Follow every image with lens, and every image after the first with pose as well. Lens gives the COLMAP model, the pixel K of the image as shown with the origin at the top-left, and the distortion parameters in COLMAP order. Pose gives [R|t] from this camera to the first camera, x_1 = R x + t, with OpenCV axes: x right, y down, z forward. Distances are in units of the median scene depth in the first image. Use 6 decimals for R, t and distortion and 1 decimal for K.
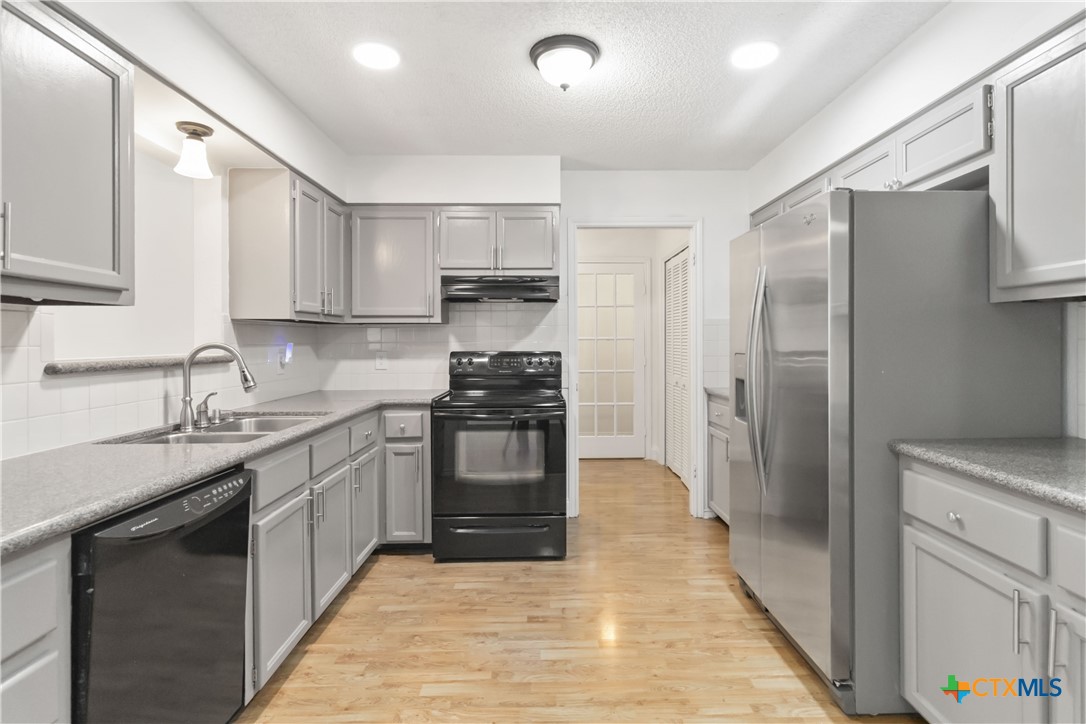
lens RADIAL K [[534.0, 0, 548.0], [0, 534.0, 337.9], [0, 0, 1]] dist [0.008188, 0.001783]
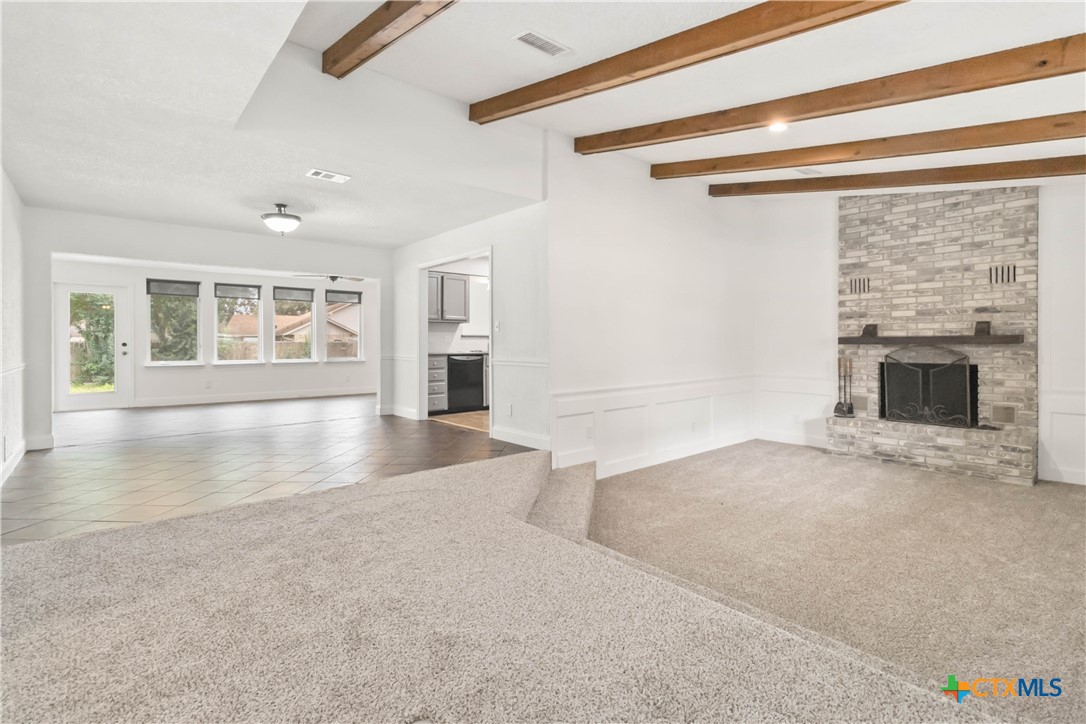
lens RADIAL K [[517.5, 0, 547.9], [0, 517.5, 341.6], [0, 0, 1]] dist [0.003236, 0.001056]
pose [[0.641632, -0.001324, -0.767012, 2.273836], [0.006358, 0.999973, 0.003593, 0.068437], [0.766986, -0.007182, 0.641623, -1.031016]]
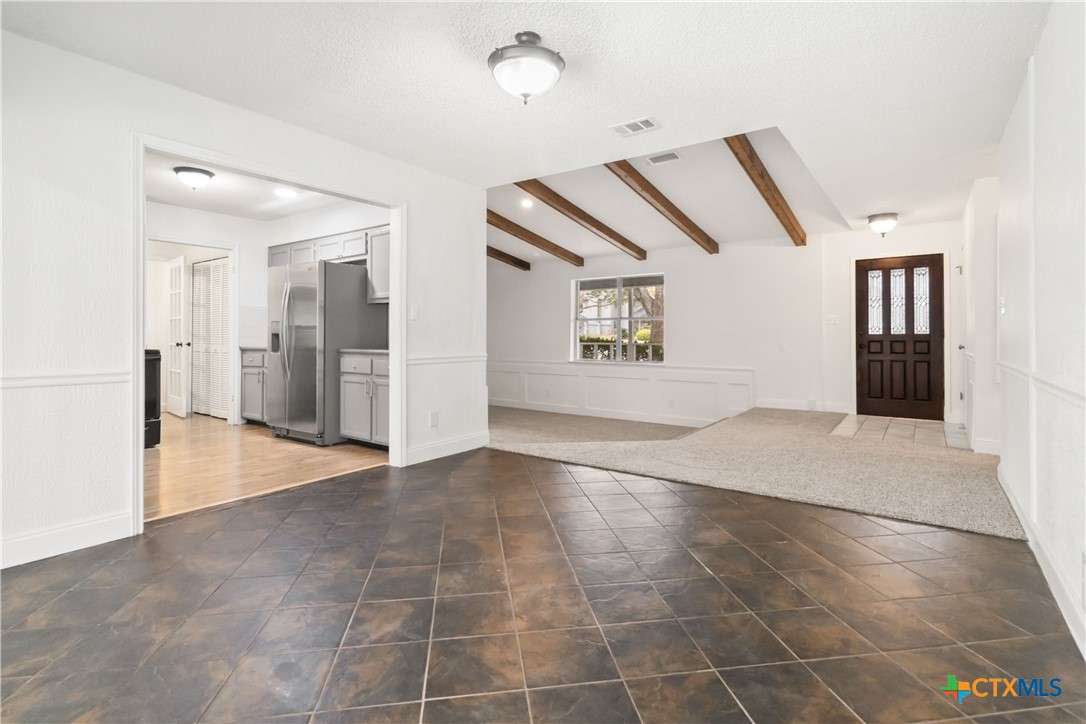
lens RADIAL K [[527.0, 0, 553.7], [0, 527.0, 329.2], [0, 0, 1]] dist [-0.000903, 0.000047]
pose [[0.589221, 0.011252, 0.807893, -0.678064], [-0.003434, 0.999929, -0.011422, 0.078463], [-0.807964, 0.003956, 0.589218, -1.133773]]
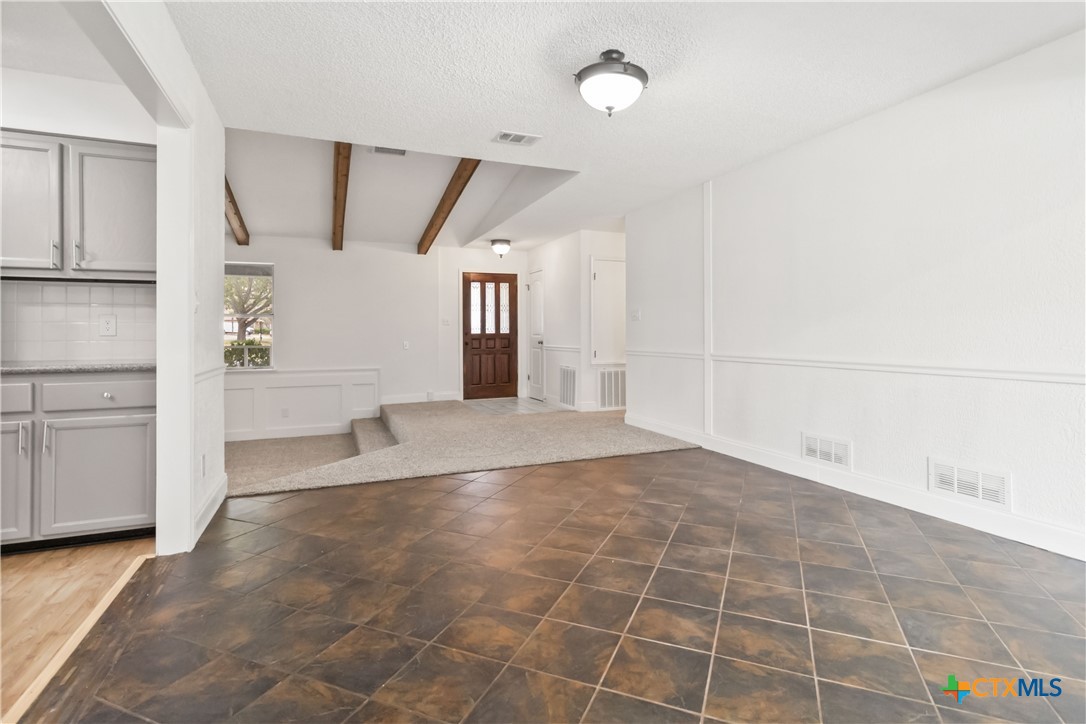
lens RADIAL K [[535.9, 0, 543.6], [0, 535.9, 329.4], [0, 0, 1]] dist [0.003600, 0.000927]
pose [[-0.368297, 0.011492, 0.929637, -0.848476], [0.004019, 0.999934, -0.010769, 0.079372], [-0.929700, -0.000230, -0.368319, -0.030070]]
